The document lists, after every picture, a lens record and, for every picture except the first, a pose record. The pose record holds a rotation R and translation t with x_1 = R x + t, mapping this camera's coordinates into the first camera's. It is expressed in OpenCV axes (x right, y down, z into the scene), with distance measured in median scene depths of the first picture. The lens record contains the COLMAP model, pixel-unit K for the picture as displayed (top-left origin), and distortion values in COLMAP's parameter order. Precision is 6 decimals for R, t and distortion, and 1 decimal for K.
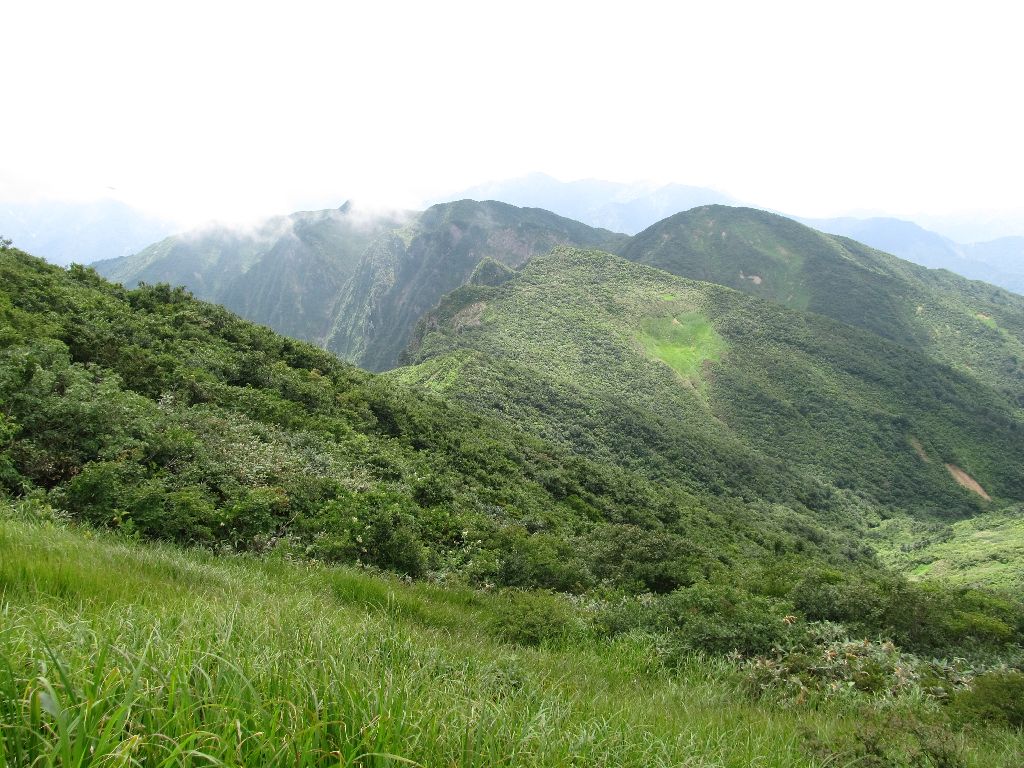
lens RADIAL K [[844.0, 0, 512.1], [0, 844.0, 385.1], [0, 0, 1]] dist [-0.060524, 0.018535]
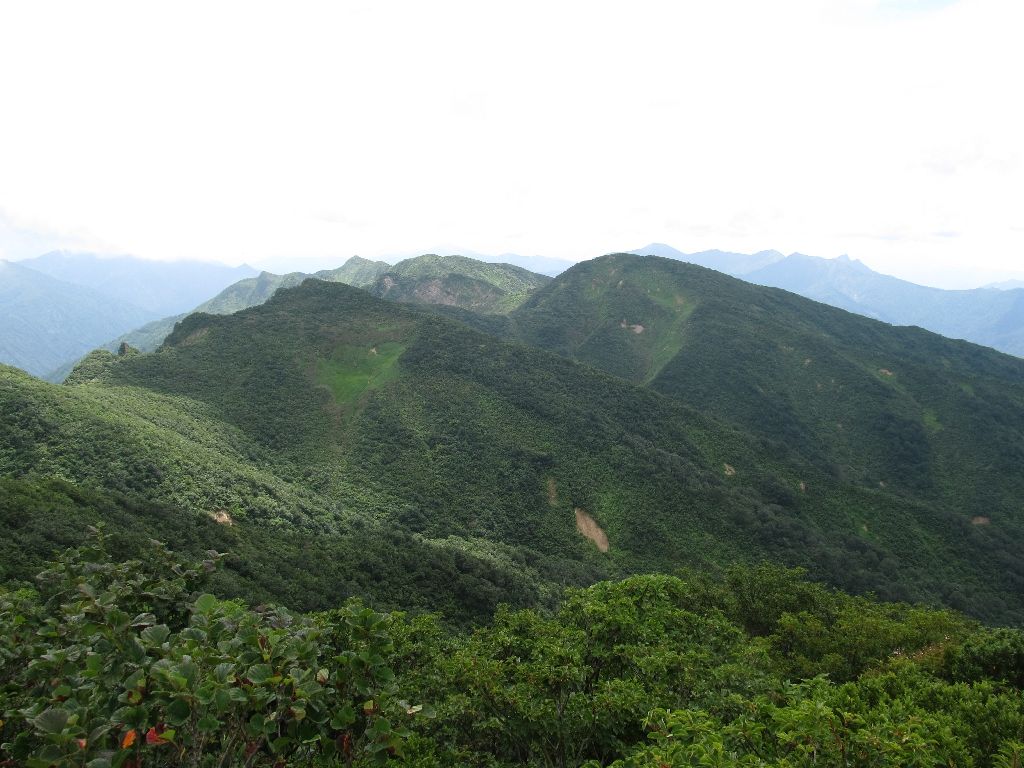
lens RADIAL K [[844.0, 0, 515.8], [0, 844.0, 378.4], [0, 0, 1]] dist [-0.060524, 0.018535]
pose [[0.976398, 0.028895, -0.214038, 0.369401], [-0.049789, 0.994432, -0.092878, 0.025033], [0.210162, 0.101342, 0.972400, 0.059047]]
